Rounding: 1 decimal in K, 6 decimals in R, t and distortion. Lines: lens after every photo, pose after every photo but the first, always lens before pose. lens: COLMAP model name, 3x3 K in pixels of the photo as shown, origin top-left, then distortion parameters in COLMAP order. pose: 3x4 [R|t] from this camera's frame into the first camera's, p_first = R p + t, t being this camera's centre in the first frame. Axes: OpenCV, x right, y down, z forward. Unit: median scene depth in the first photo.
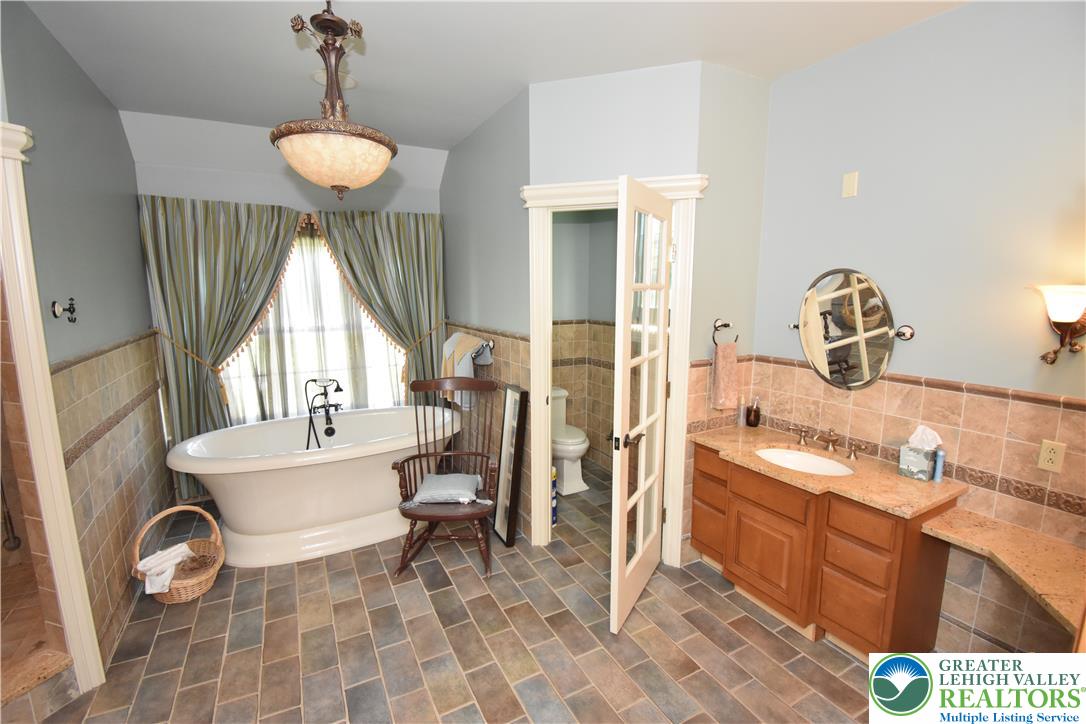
lens RADIAL K [[476.2, 0, 543.0], [0, 476.2, 362.0], [0, 0, 1]] dist [0.002190, -0.017010]
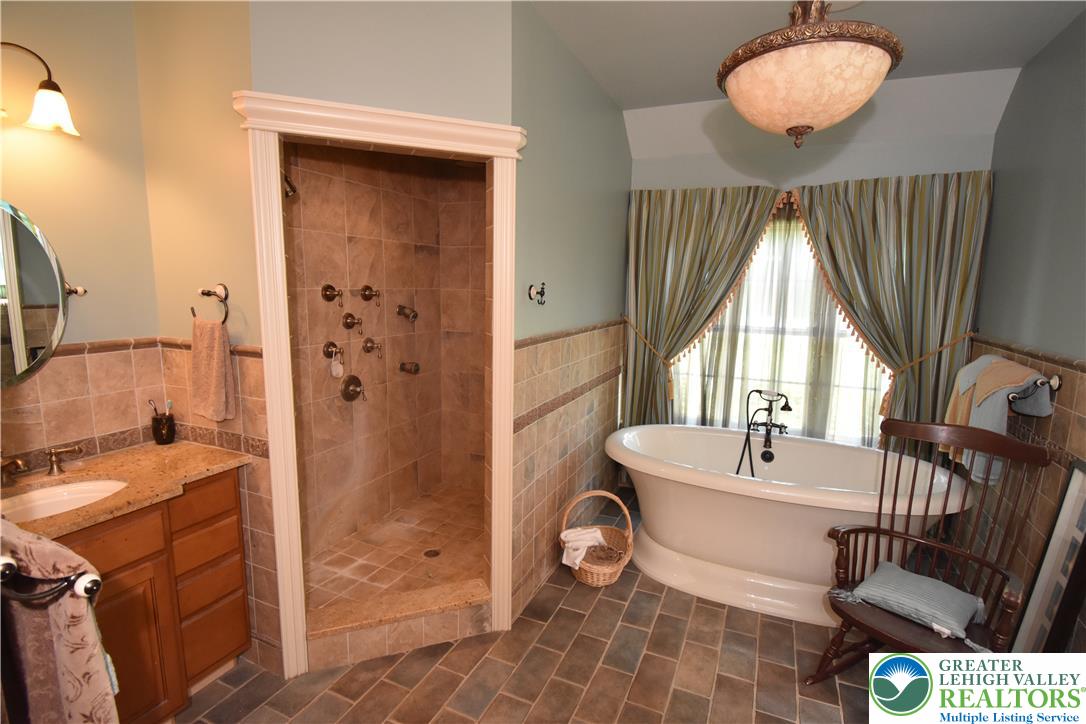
lens RADIAL K [[525.4, 0, 543.7], [0, 525.4, 366.7], [0, 0, 1]] dist [0.017372, -0.026457]
pose [[0.618828, 0.136283, -0.773614, -0.008409], [-0.139066, 0.988286, 0.062859, -0.011835], [0.773118, 0.068685, 0.630532, 0.153481]]
